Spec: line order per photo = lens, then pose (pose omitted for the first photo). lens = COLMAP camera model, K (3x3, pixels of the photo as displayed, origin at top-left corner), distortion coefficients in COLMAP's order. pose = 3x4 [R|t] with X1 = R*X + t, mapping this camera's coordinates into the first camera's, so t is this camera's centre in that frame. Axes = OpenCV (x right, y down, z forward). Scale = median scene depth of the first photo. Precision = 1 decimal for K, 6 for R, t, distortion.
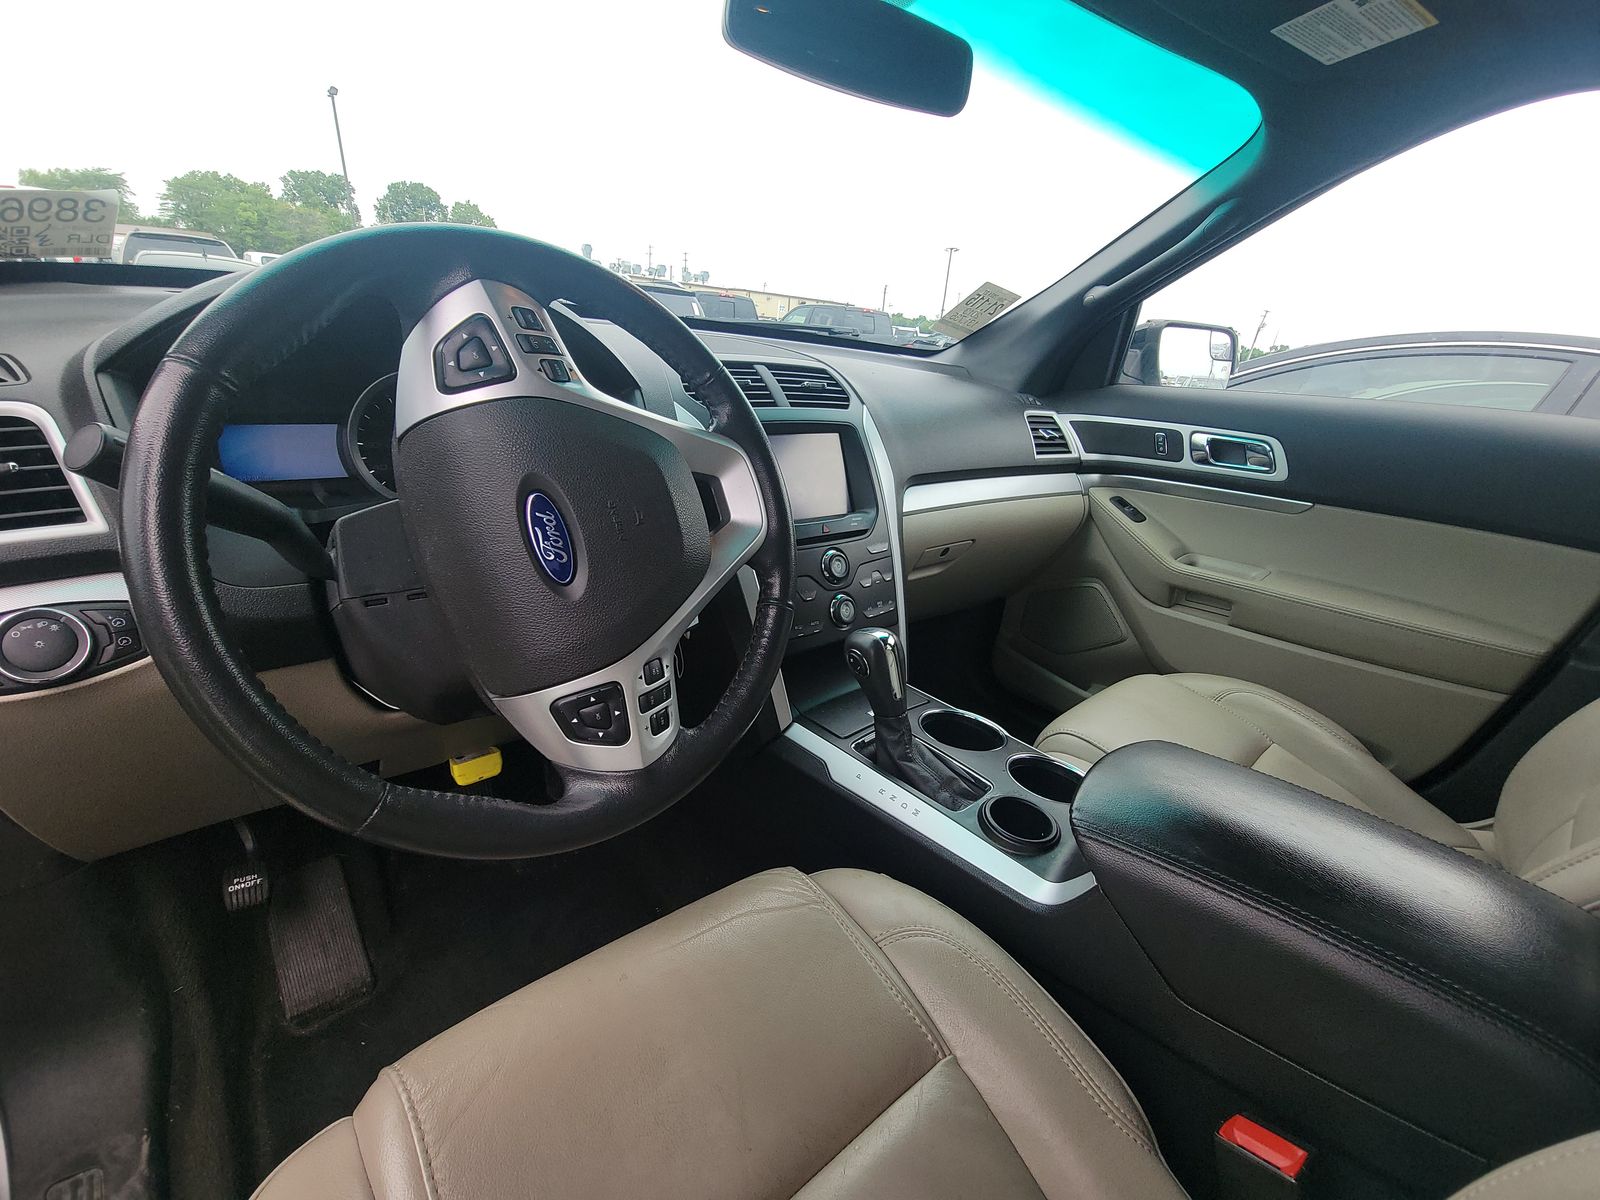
lens RADIAL K [[656.9, 0, 800.0], [0, 656.9, 600.0], [0, 0, 1]] dist [0.000012, 0.000006]
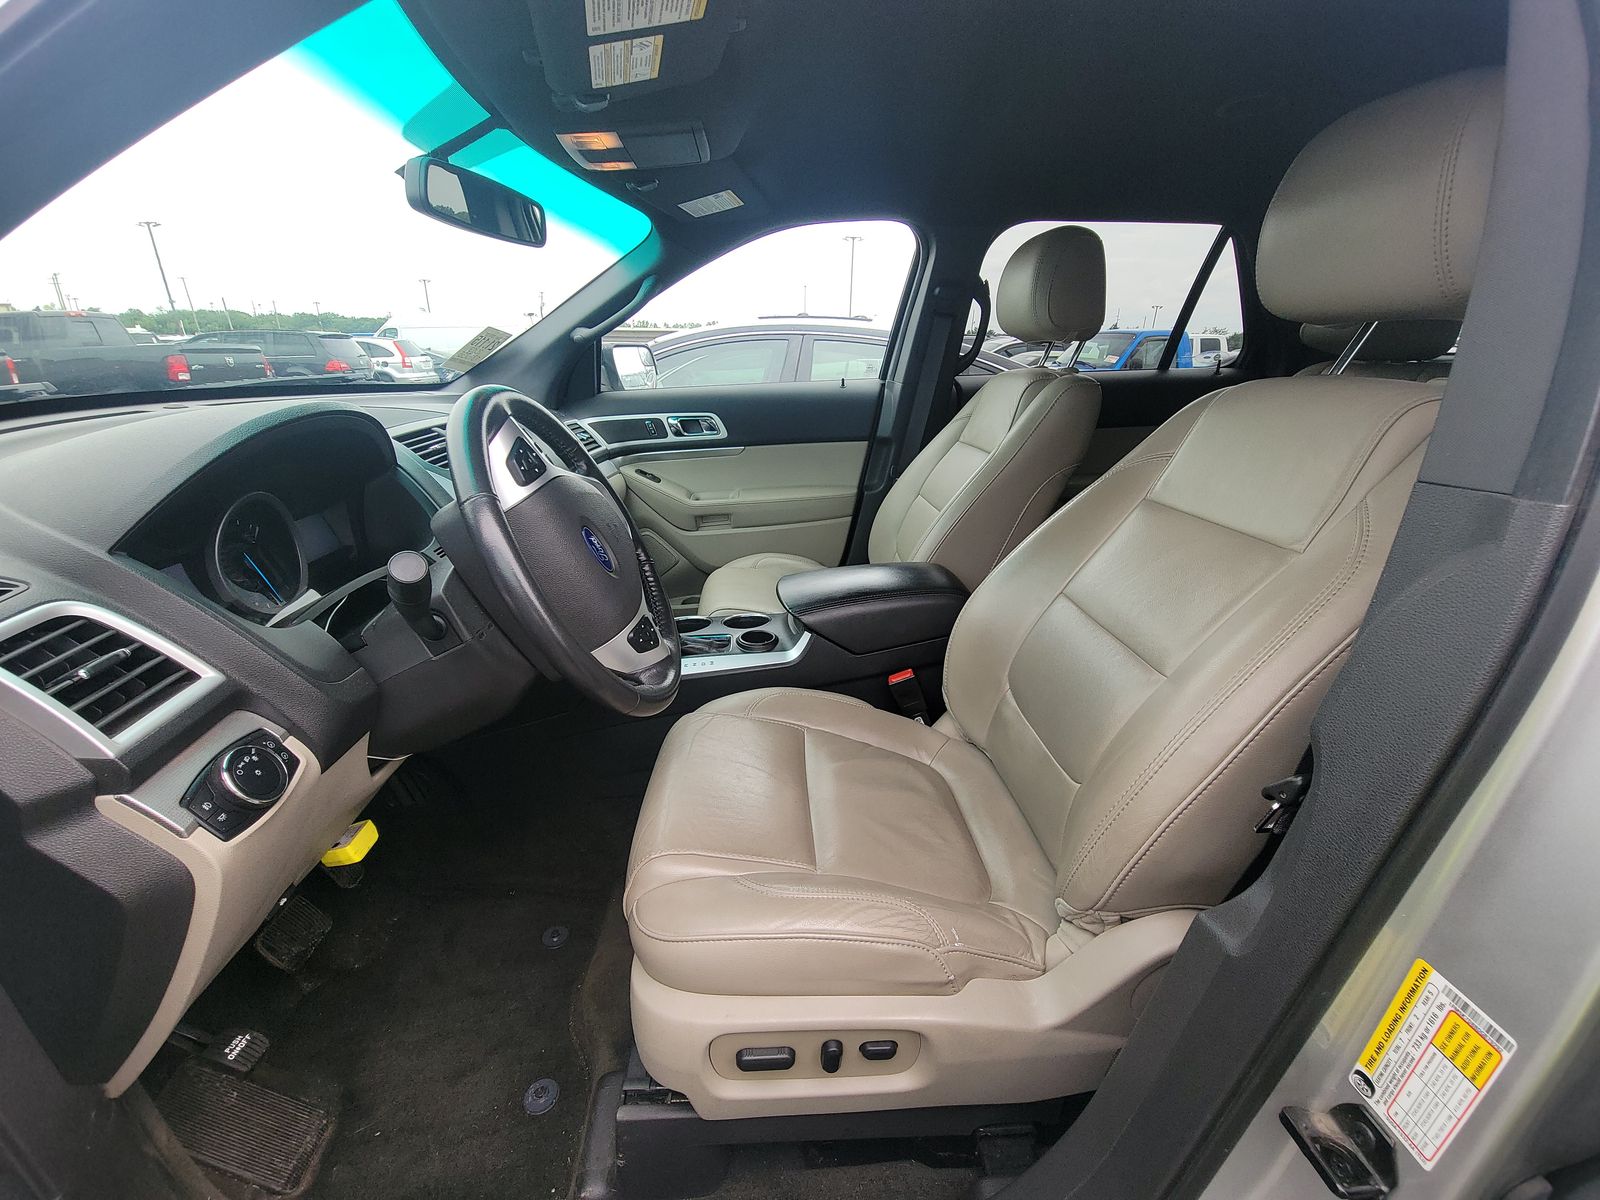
lens RADIAL K [[656.9, 0, 800.0], [0, 656.9, 600.0], [0, 0, 1]] dist [0.000012, 0.000006]
pose [[0.597486, -0.366140, 0.713408, -0.459301], [0.348545, 0.919814, 0.180163, -0.032306], [-0.722168, 0.141010, 0.677193, -0.196345]]
